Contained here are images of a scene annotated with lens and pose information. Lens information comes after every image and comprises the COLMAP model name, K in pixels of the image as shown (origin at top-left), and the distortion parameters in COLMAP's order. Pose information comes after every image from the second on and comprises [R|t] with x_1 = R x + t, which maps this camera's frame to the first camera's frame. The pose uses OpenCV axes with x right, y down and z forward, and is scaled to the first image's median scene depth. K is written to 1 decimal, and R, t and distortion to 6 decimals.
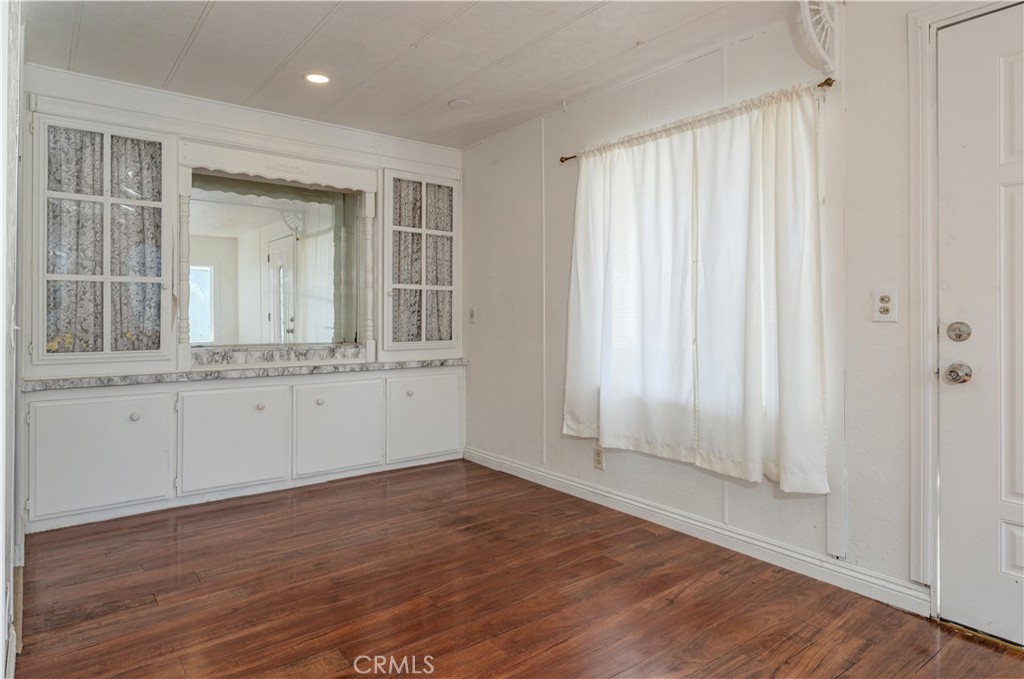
lens RADIAL K [[624.4, 0, 487.6], [0, 624.4, 316.2], [0, 0, 1]] dist [0.000078, -0.001657]
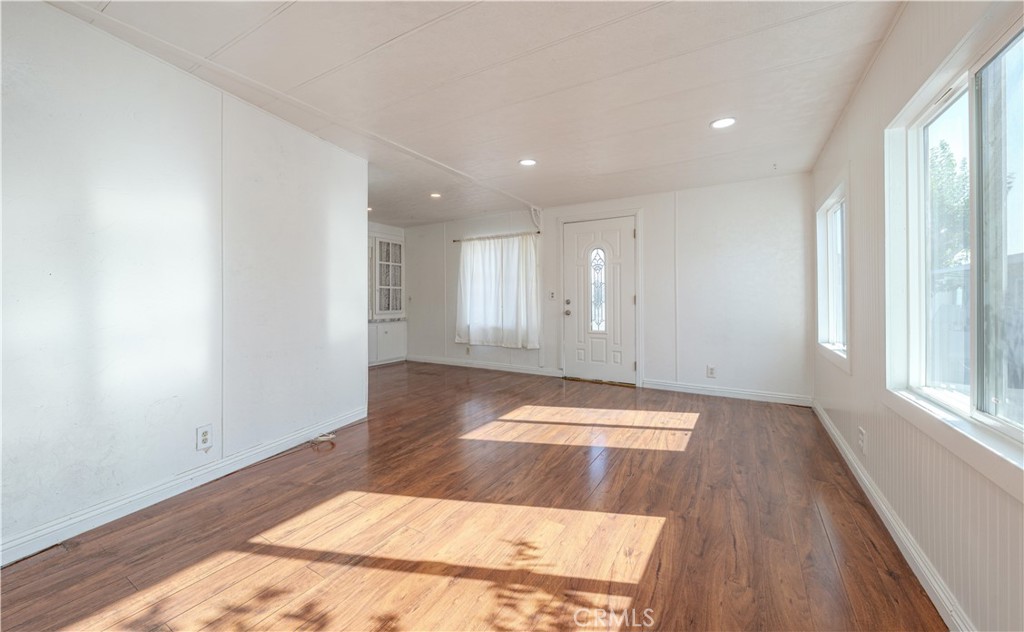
lens RADIAL K [[415.2, 0, 505.0], [0, 415.2, 308.7], [0, 0, 1]] dist [0.000431, 0.000018]
pose [[0.932711, -0.008279, 0.360530, -0.338630], [0.003638, 0.999902, 0.013551, 0.018400], [-0.360607, -0.011328, 0.932649, -0.789538]]
